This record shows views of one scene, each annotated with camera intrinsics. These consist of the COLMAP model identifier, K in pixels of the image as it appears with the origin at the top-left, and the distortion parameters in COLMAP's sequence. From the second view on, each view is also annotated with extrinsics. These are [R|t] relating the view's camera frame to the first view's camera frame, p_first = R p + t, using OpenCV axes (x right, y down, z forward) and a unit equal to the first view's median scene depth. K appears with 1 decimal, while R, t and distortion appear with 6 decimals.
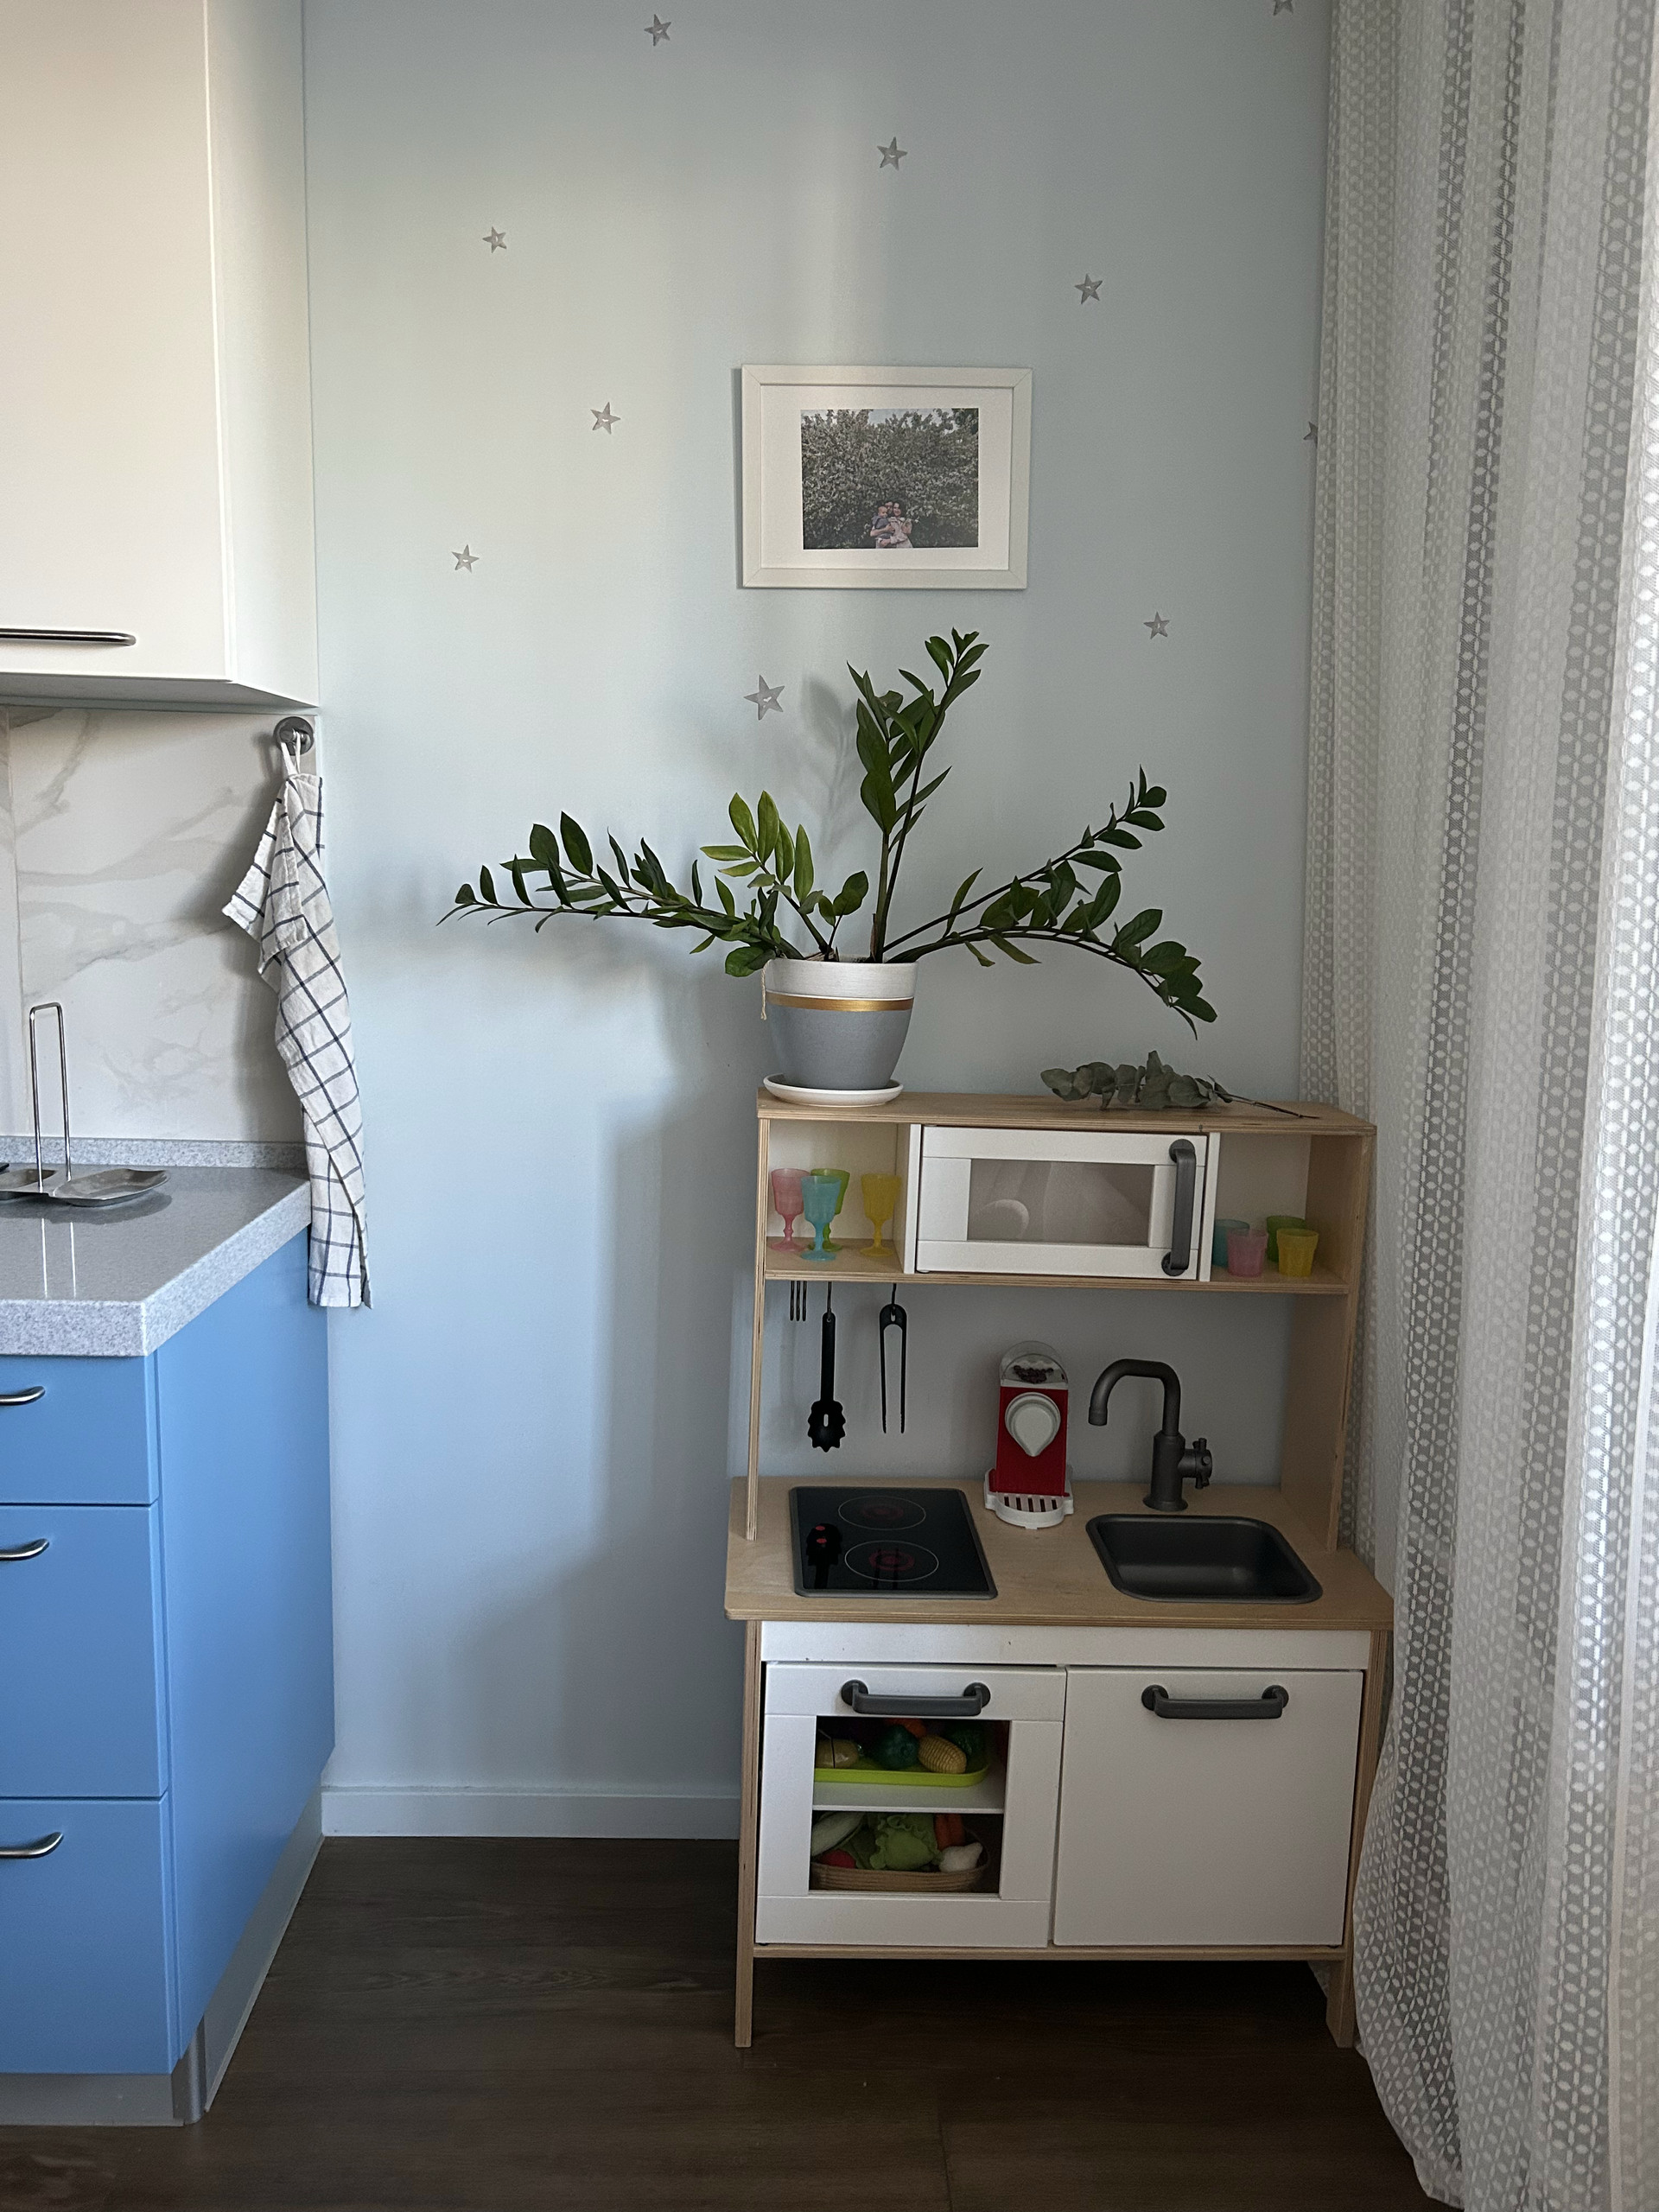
lens RADIAL K [[1679.0, 0, 829.8], [0, 1679.0, 1149.6], [0, 0, 1]] dist [0.029382, 0.001528]
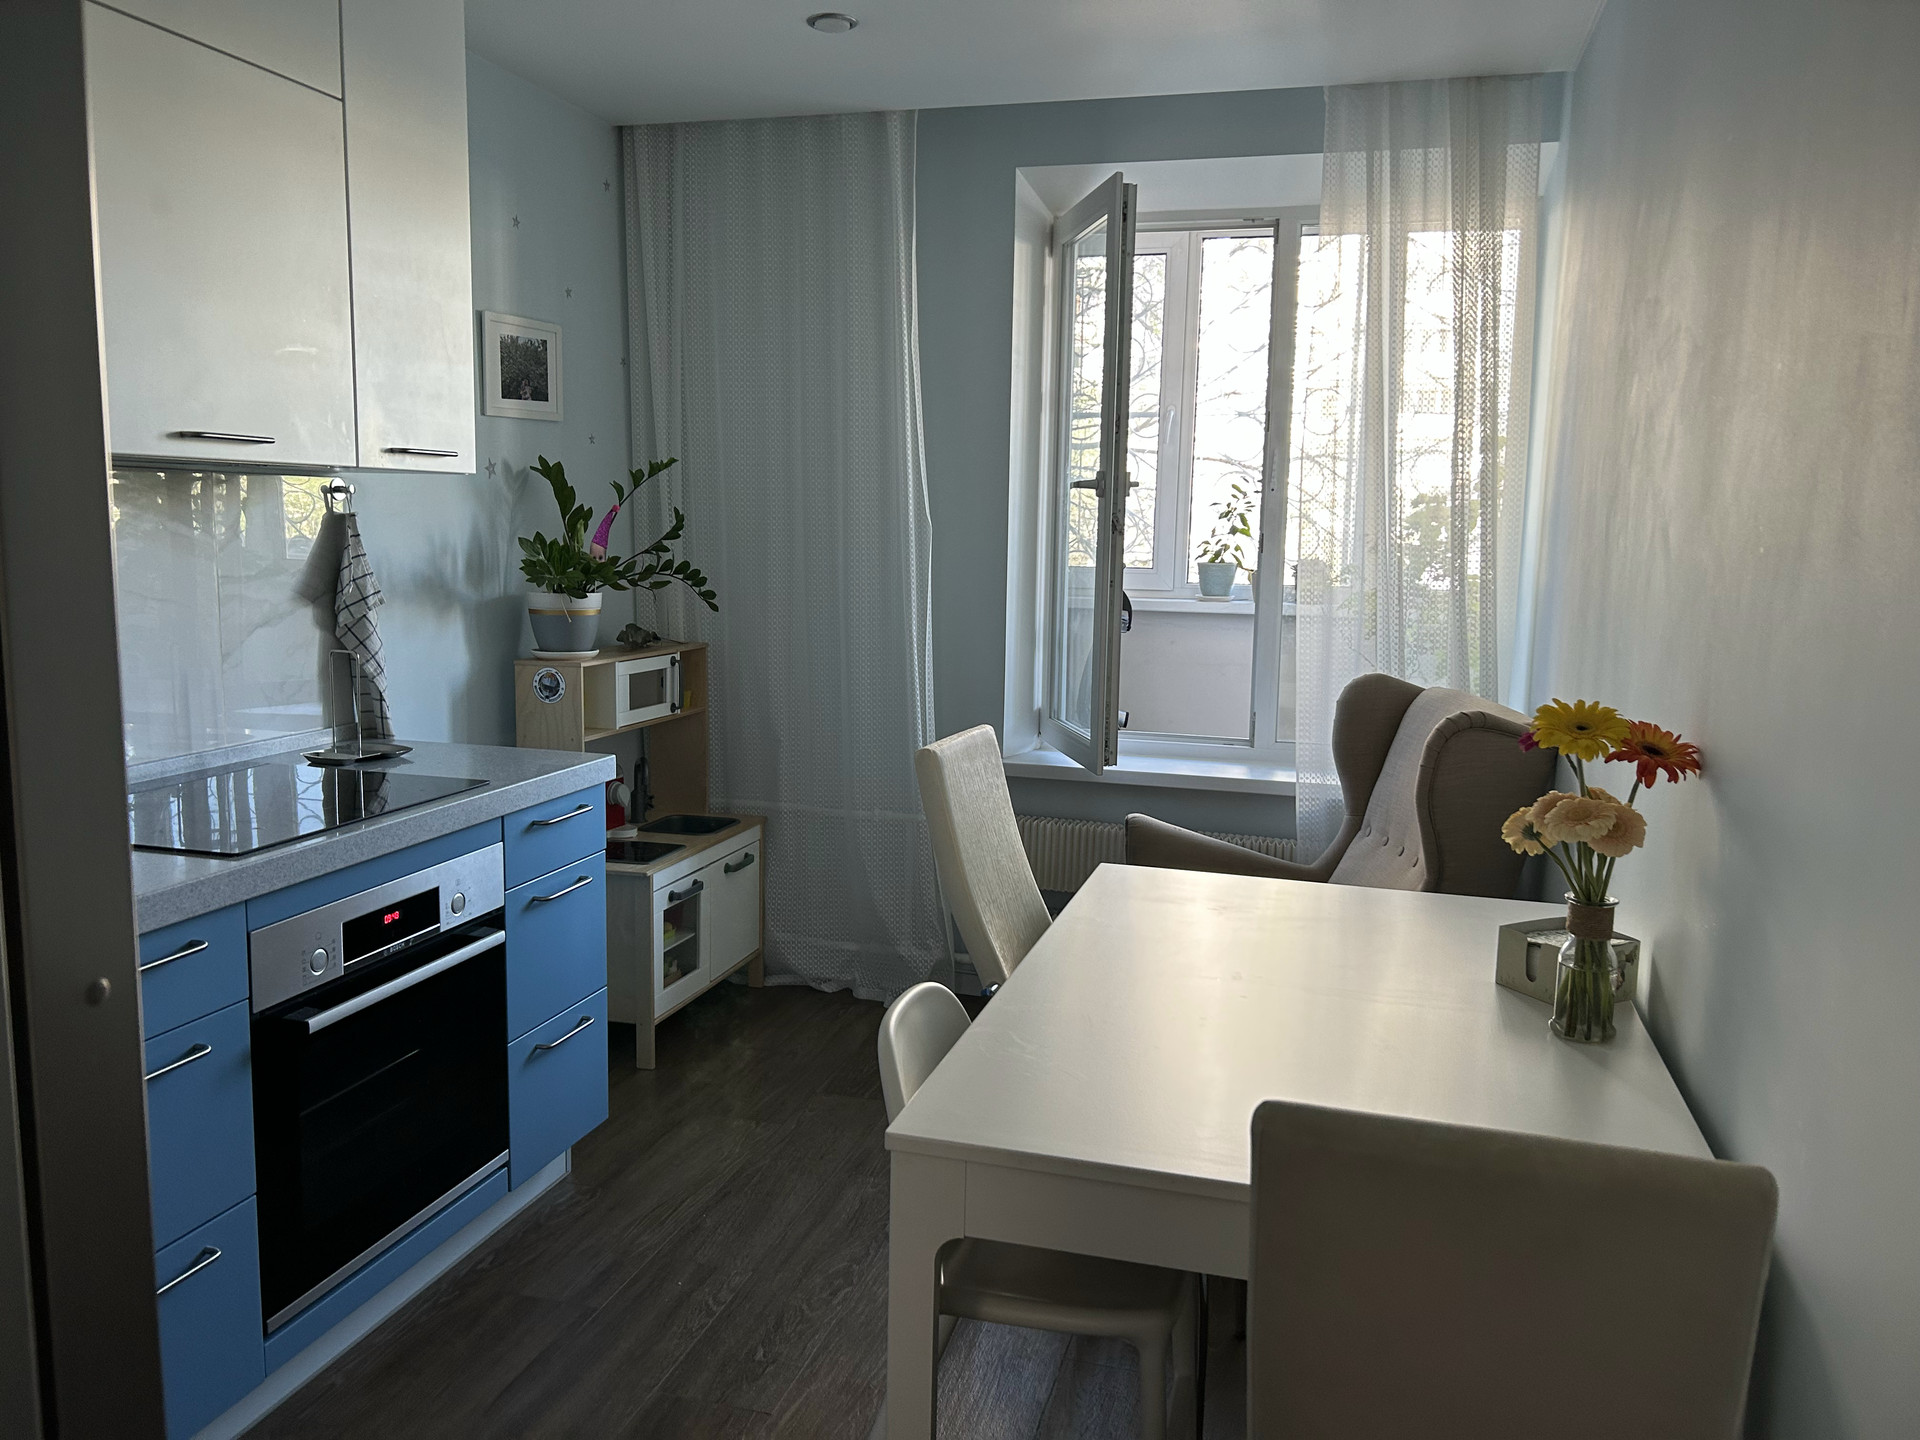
lens RADIAL K [[1457.3, 0, 960.0], [0, 1457.3, 720.0], [0, 0, 1]] dist [0.029382, 0.001528]
pose [[0.302010, -0.153606, 0.940848, -1.614386], [0.133409, 0.984031, 0.117832, -0.105229], [-0.943924, 0.089931, 0.317679, -0.068009]]
